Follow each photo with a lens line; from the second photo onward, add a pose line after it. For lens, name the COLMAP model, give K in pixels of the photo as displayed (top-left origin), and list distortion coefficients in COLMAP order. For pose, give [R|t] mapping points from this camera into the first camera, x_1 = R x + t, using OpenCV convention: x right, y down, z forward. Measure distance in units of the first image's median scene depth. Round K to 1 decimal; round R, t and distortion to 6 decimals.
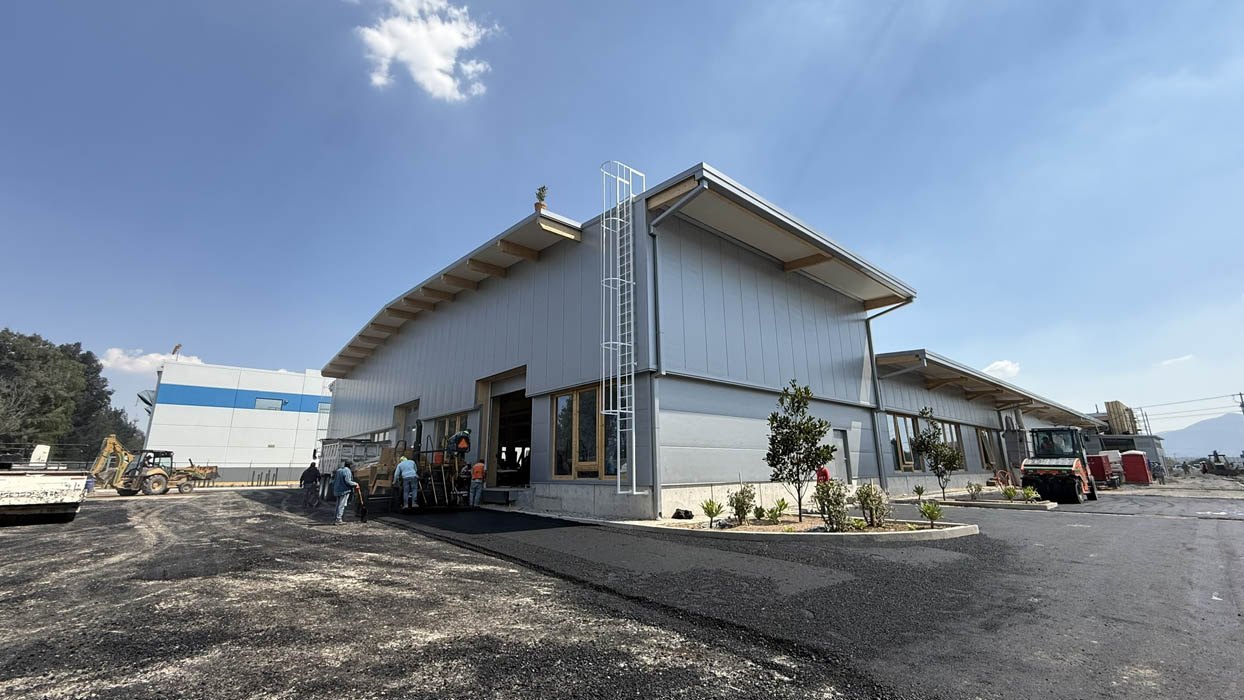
lens RADIAL K [[495.0, 0, 622.0], [0, 495.0, 350.0], [0, 0, 1]] dist [-0.001137, -0.000144]
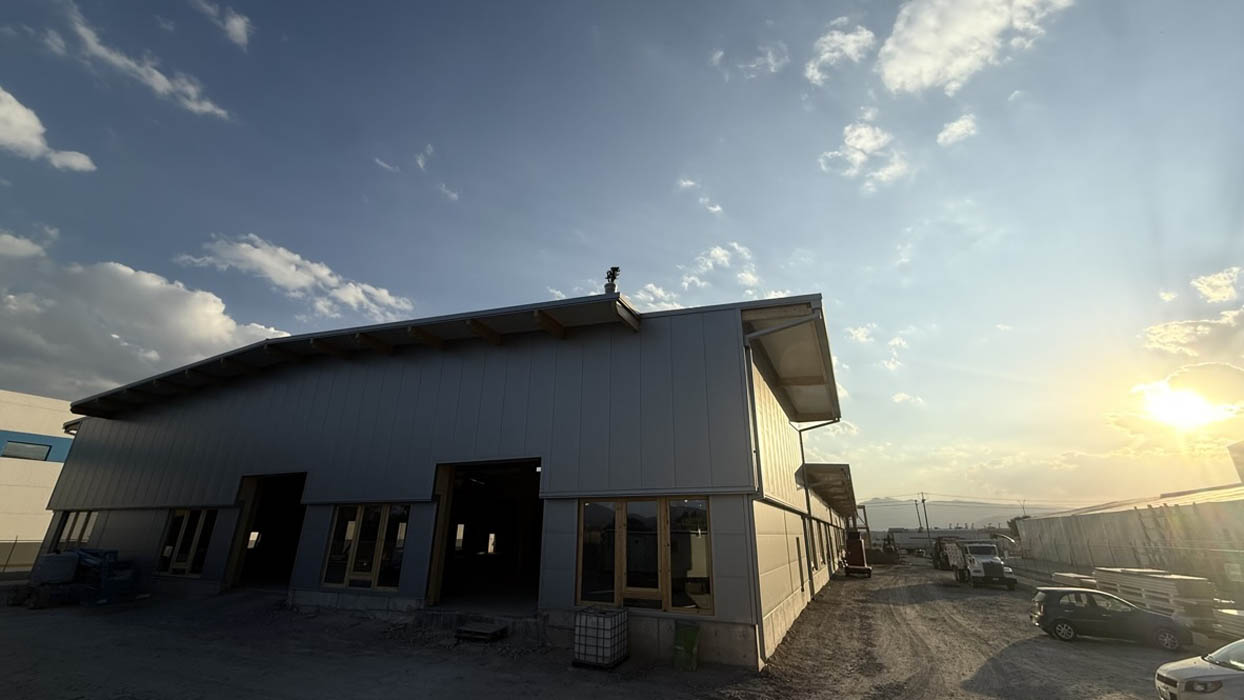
lens RADIAL K [[495.0, 0, 622.0], [0, 495.0, 350.0], [0, 0, 1]] dist [-0.001137, -0.000144]
pose [[0.911708, 0.161905, 0.377592, -0.487026], [-0.115347, 0.982982, -0.142976, -0.054293], [-0.394314, 0.086798, 0.914867, 0.183542]]
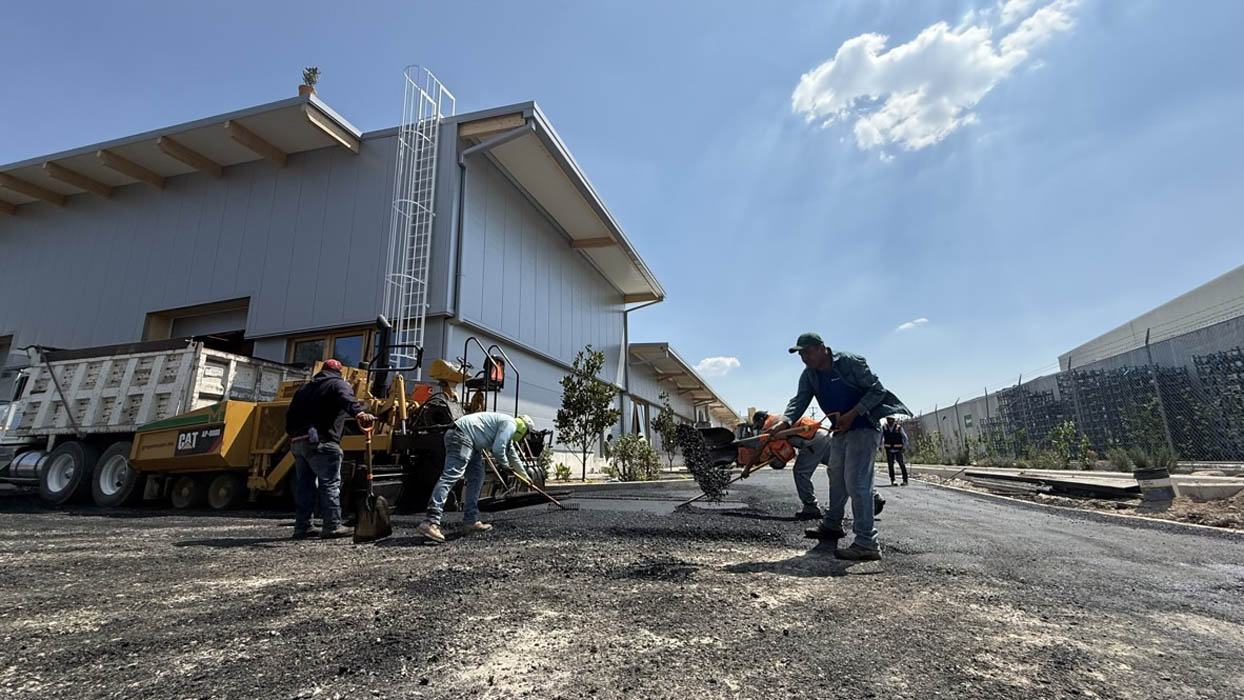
lens RADIAL K [[499.1, 0, 622.0], [0, 499.1, 350.0], [0, 0, 1]] dist [-0.000752, -0.000251]
pose [[0.853275, 0.106923, 0.510381, -0.104470], [-0.110003, 0.993635, -0.024255, 0.077407], [-0.509726, -0.035447, 0.859606, 0.070077]]
